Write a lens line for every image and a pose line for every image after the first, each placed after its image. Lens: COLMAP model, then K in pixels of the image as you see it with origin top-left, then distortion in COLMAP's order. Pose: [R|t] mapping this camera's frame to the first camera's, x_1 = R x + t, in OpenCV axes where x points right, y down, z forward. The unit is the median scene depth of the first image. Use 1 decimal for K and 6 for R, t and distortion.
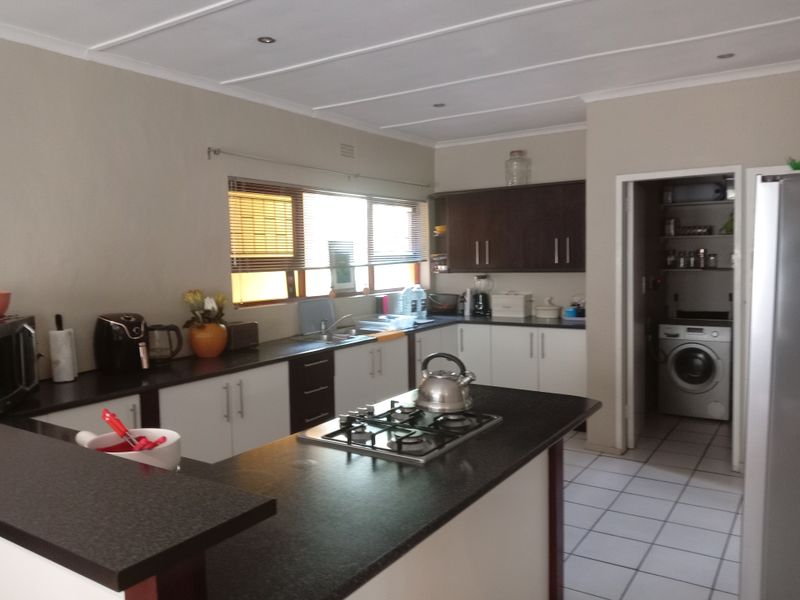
lens RADIAL K [[633.3, 0, 397.3], [0, 633.3, 301.1], [0, 0, 1]] dist [0.031396, -0.007255]
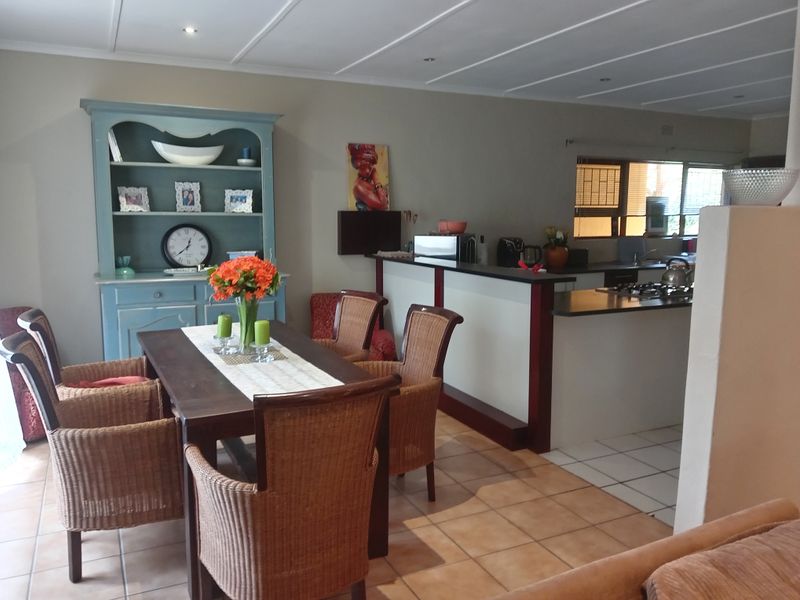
lens RADIAL K [[633.3, 0, 398.3], [0, 633.3, 300.3], [0, 0, 1]] dist [0.031396, -0.007255]
pose [[0.861063, 0.093040, -0.499913, 0.158865], [-0.056396, 0.994527, 0.087956, 0.043525], [0.505360, -0.047542, 0.861598, -0.551495]]
